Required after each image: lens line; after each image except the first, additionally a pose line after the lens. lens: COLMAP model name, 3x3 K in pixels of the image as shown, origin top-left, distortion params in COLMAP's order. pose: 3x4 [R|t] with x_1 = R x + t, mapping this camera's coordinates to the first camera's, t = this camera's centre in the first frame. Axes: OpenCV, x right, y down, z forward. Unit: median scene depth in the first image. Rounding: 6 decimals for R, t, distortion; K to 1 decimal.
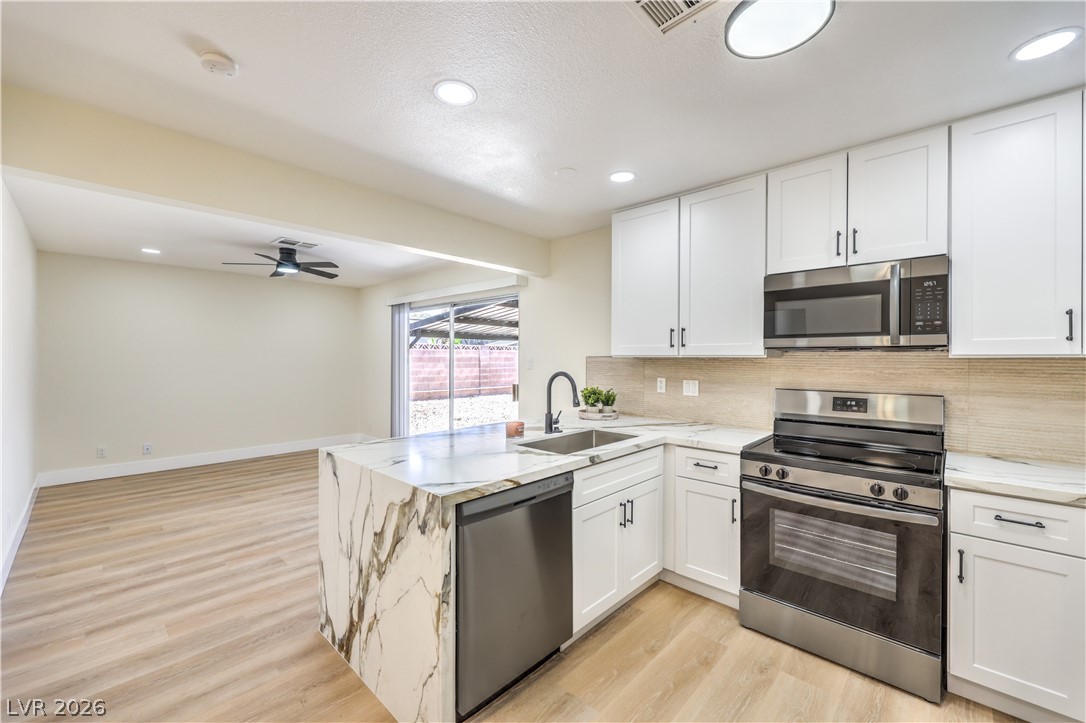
lens RADIAL K [[439.4, 0, 544.0], [0, 439.4, 359.6], [0, 0, 1]] dist [-0.001251, 0.000304]
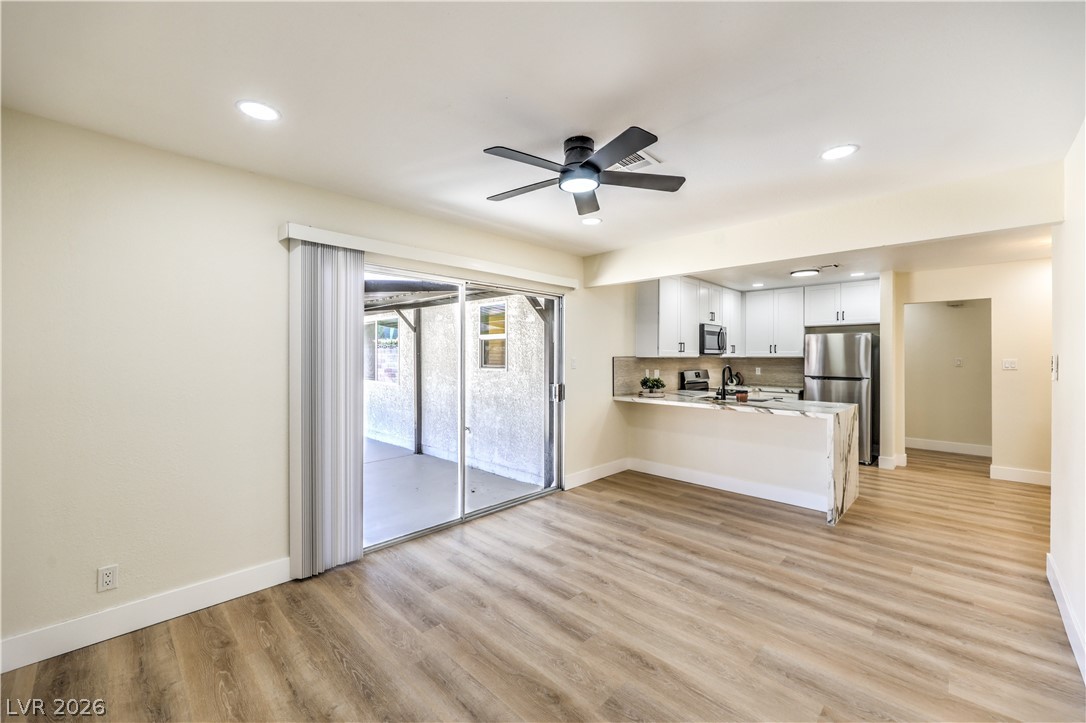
lens RADIAL K [[439.4, 0, 545.3], [0, 439.4, 362.1], [0, 0, 1]] dist [-0.001251, 0.000304]
pose [[0.007752, -0.015838, 0.999845, -0.811495], [0.005101, 0.999862, 0.015799, -0.007963], [-0.999957, 0.004977, 0.007832, 0.780243]]
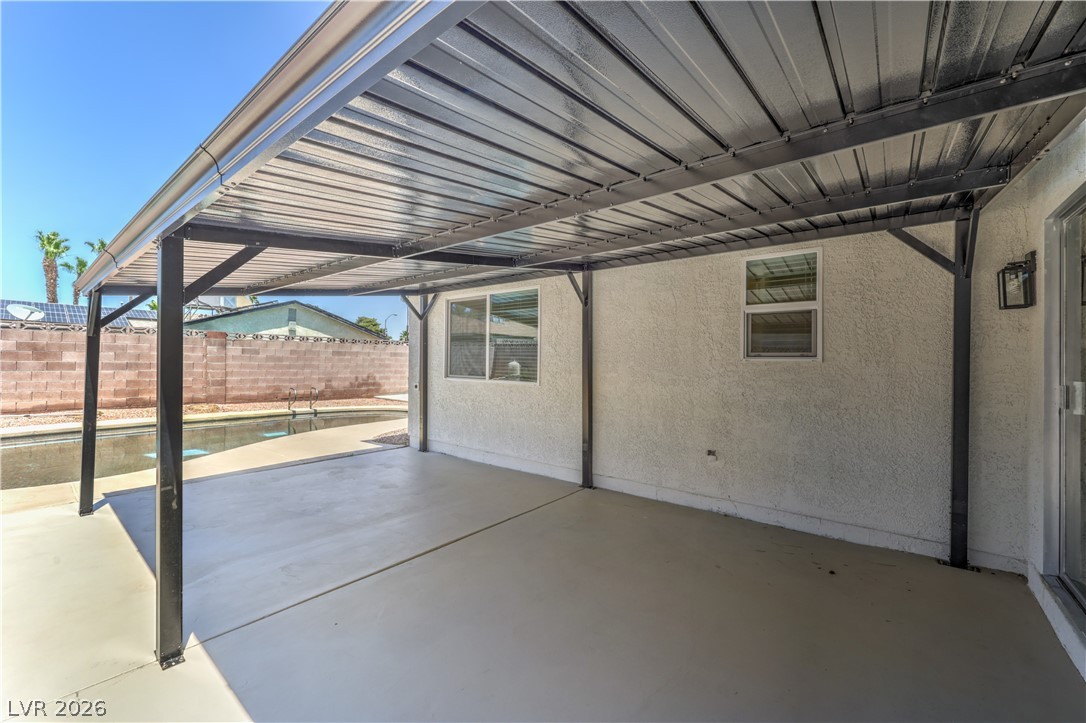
lens RADIAL K [[439.4, 0, 553.8], [0, 439.4, 360.2], [0, 0, 1]] dist [-0.001251, 0.000304]
pose [[-0.097331, -0.002824, 0.995248, -0.438958], [-0.008374, 0.999963, 0.002019, 0.023118], [-0.995217, -0.008138, -0.097351, 1.245427]]
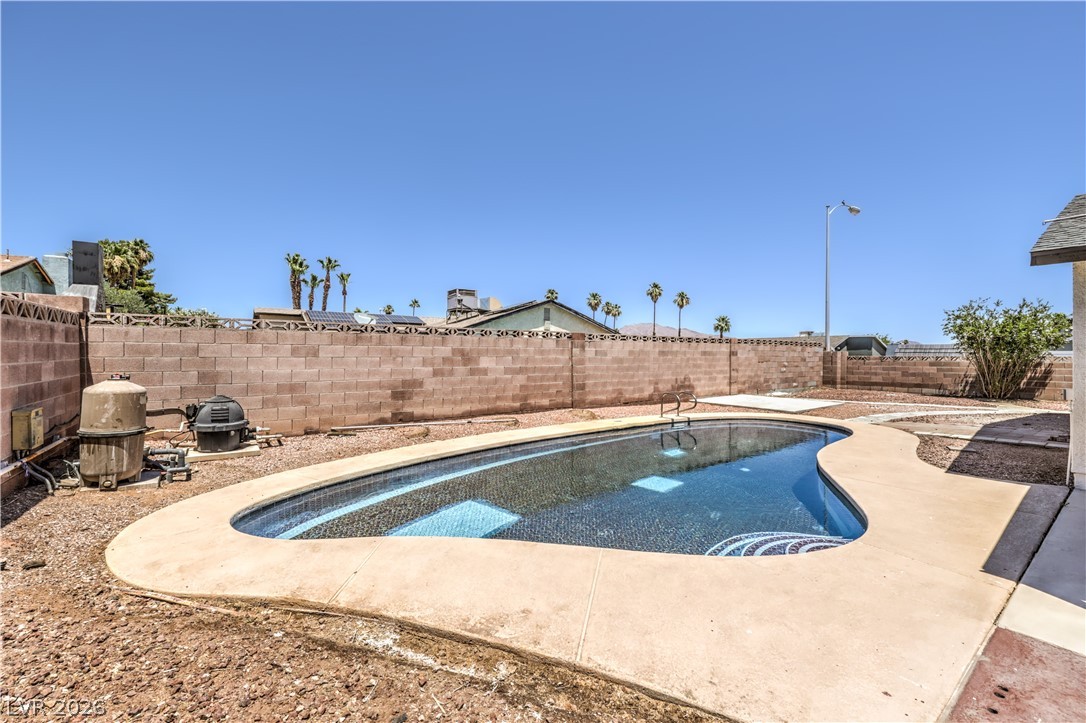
lens RADIAL K [[439.4, 0, 539.4], [0, 439.4, 355.8], [0, 0, 1]] dist [-0.001251, 0.000304]
pose [[0.174108, -0.006201, 0.984707, -0.214076], [0.005127, 0.999972, 0.005390, -0.000460], [-0.984713, 0.004110, 0.174135, 2.332279]]
